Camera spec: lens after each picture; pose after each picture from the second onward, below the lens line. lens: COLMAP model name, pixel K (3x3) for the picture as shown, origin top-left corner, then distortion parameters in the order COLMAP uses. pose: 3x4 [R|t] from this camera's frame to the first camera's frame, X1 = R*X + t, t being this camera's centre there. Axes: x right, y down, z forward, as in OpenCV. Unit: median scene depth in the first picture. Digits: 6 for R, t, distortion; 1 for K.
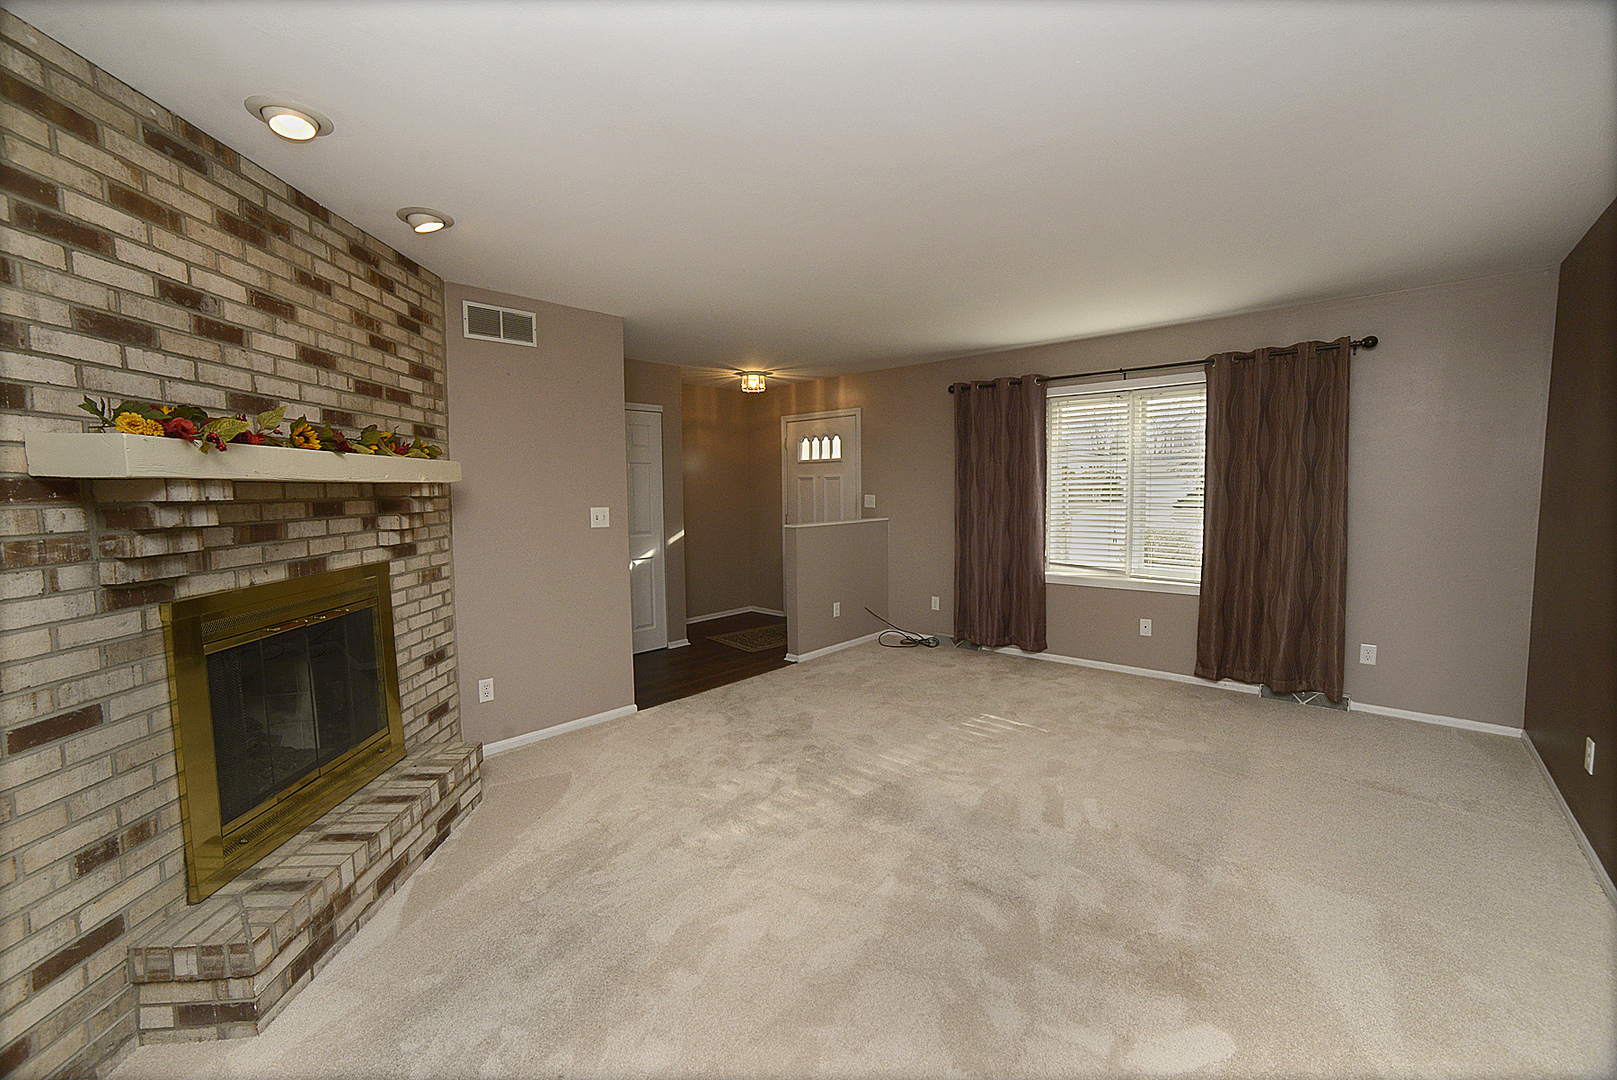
lens RADIAL K [[650.7, 0, 807.8], [0, 650.7, 537.6], [0, 0, 1]] dist [0.004139, 0.001450]
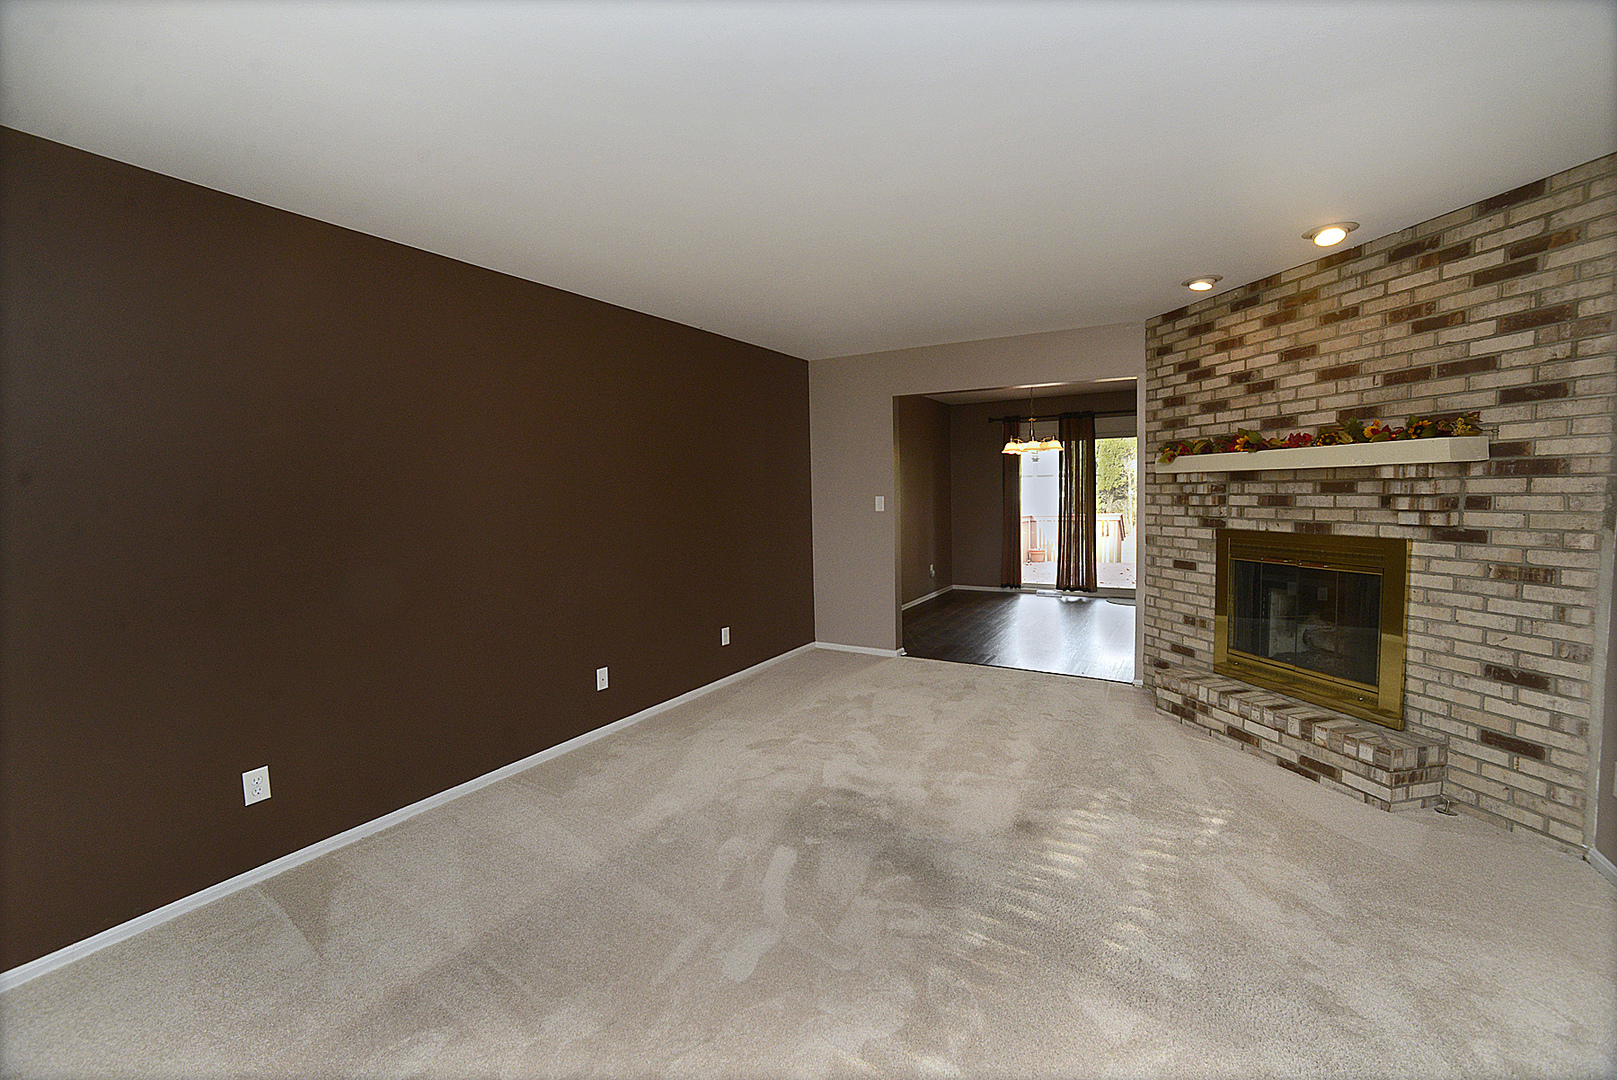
lens RADIAL K [[650.7, 0, 808.9], [0, 650.7, 538.6], [0, 0, 1]] dist [0.004139, 0.001450]
pose [[-0.980634, 0.052150, -0.188780, 0.601894], [0.023386, 0.988180, 0.151502, -0.179721], [0.194449, 0.144153, -0.970263, 2.257773]]
